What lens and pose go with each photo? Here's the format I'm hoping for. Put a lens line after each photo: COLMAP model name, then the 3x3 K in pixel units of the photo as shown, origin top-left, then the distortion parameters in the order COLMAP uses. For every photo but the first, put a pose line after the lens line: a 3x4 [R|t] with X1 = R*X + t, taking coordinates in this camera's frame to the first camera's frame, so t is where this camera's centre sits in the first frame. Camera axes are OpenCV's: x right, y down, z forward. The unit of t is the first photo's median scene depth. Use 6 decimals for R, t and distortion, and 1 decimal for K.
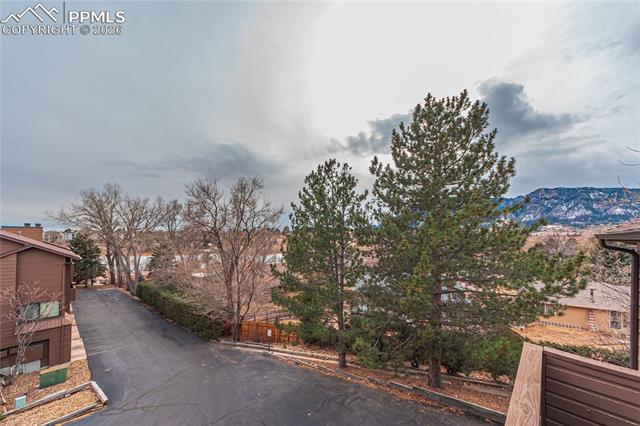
lens RADIAL K [[232.6, 0, 318.4], [0, 232.6, 238.1], [0, 0, 1]] dist [-0.001226, -0.000918]
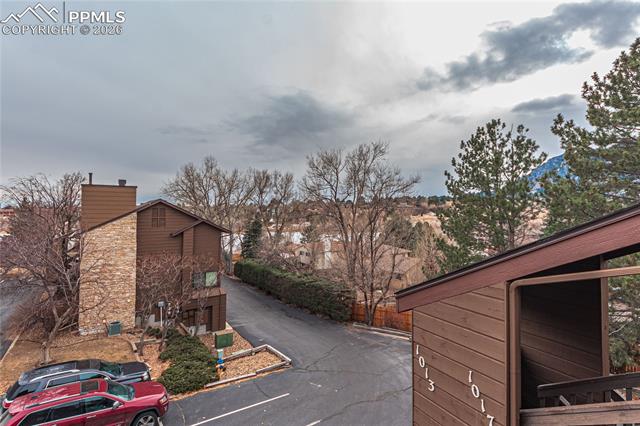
lens RADIAL K [[314.0, 0, 317.7], [0, 314.0, 203.6], [0, 0, 1]] dist [0.007030, -0.008268]
pose [[0.962213, -0.019817, -0.271577, -0.227883], [0.013908, 0.999623, -0.023664, -0.005467], [0.271944, 0.018993, 0.962126, -0.259595]]
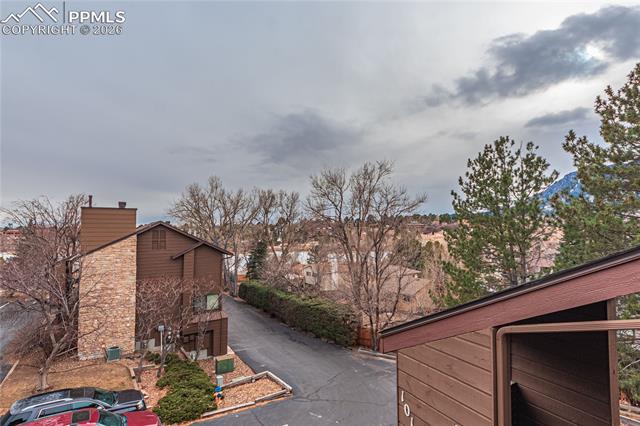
lens RADIAL K [[319.9, 0, 316.0], [0, 319.9, 216.6], [0, 0, 1]] dist [0.004276, -0.003428]
pose [[0.954252, -0.031196, -0.297370, -0.214502], [0.019033, 0.998863, -0.043713, -0.012341], [0.298396, 0.036053, 0.953761, -0.246354]]
